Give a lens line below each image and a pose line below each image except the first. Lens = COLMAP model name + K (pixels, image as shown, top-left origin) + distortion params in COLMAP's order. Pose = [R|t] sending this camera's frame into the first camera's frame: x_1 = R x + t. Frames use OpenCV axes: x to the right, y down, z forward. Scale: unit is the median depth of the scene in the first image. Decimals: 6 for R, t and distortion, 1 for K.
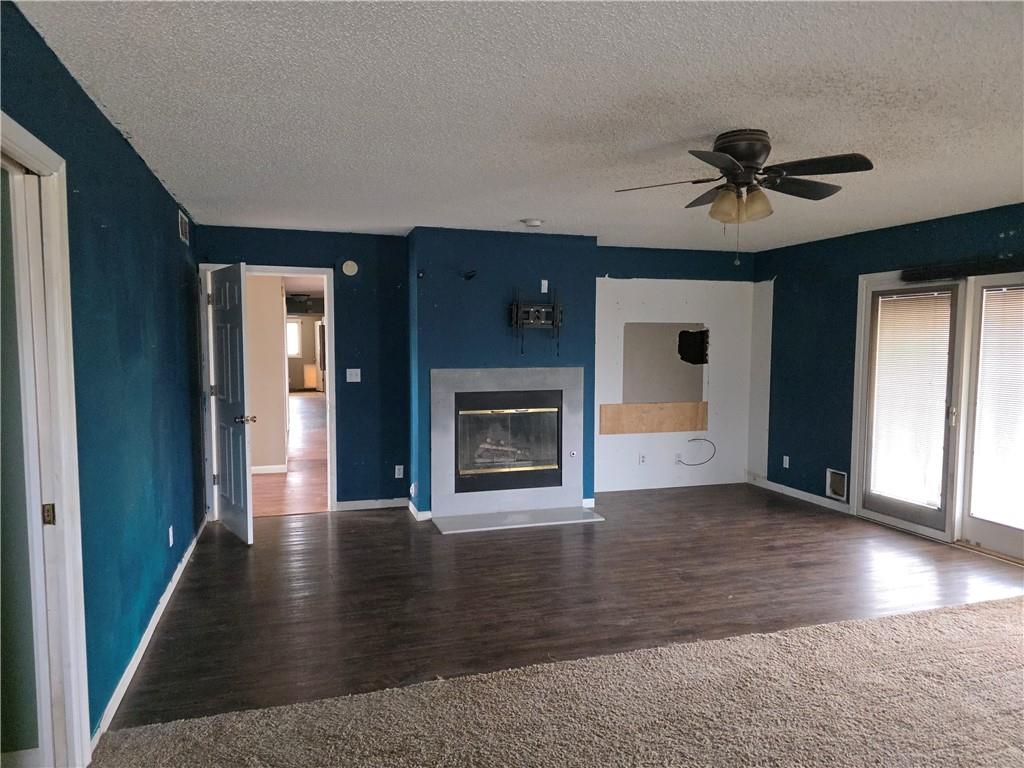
lens RADIAL K [[682.8, 0, 510.8], [0, 682.8, 388.7], [0, 0, 1]] dist [0.061819, -0.055086]
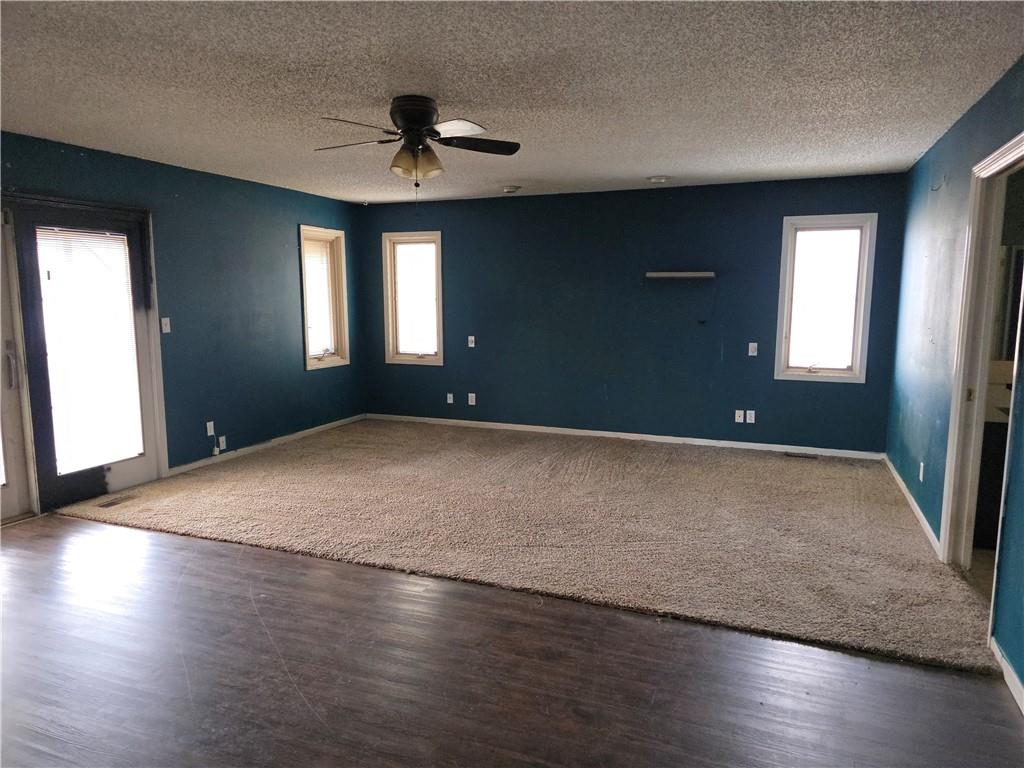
lens RADIAL K [[682.8, 0, 512.5], [0, 682.8, 383.7], [0, 0, 1]] dist [0.061819, -0.055086]
pose [[-0.772797, -0.094823, 0.627530, -0.401056], [0.029209, 0.982414, 0.184418, -0.091289], [-0.633981, 0.160847, -0.756436, 1.359577]]
